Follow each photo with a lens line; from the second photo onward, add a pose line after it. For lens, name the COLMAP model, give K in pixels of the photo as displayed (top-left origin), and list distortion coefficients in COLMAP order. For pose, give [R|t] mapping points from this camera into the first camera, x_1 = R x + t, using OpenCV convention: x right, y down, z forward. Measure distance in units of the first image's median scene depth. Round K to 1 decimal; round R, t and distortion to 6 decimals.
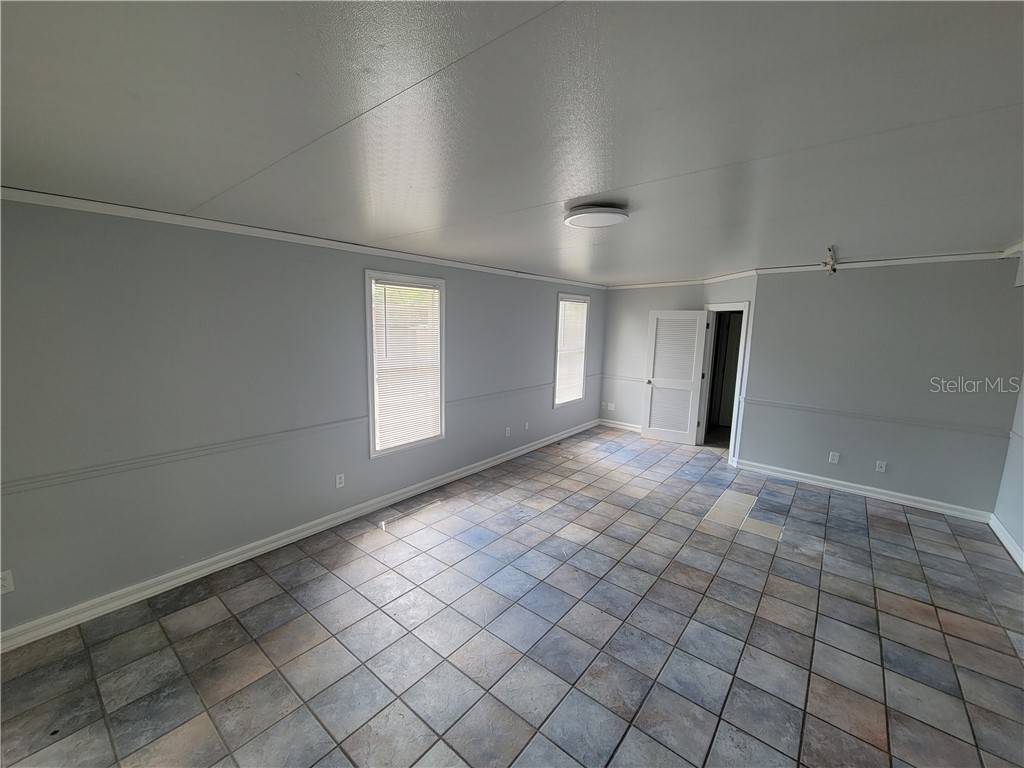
lens RADIAL K [[418.3, 0, 514.2], [0, 418.3, 385.0], [0, 0, 1]] dist [-0.004451, -0.001008]
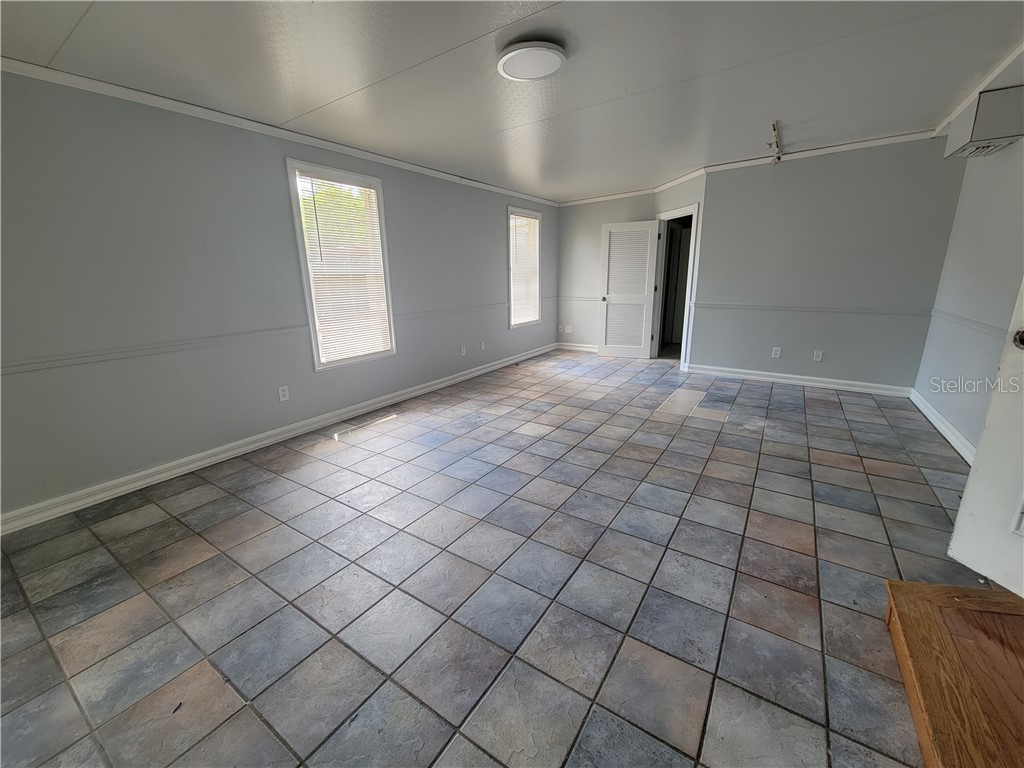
lens RADIAL K [[418.3, 0, 515.0], [0, 418.3, 384.2], [0, 0, 1]] dist [-0.004451, -0.001008]
pose [[0.994442, -0.062561, 0.084679, 0.031173], [0.053098, 0.992543, 0.109720, 0.162034], [-0.090912, -0.104614, 0.990349, 0.019637]]
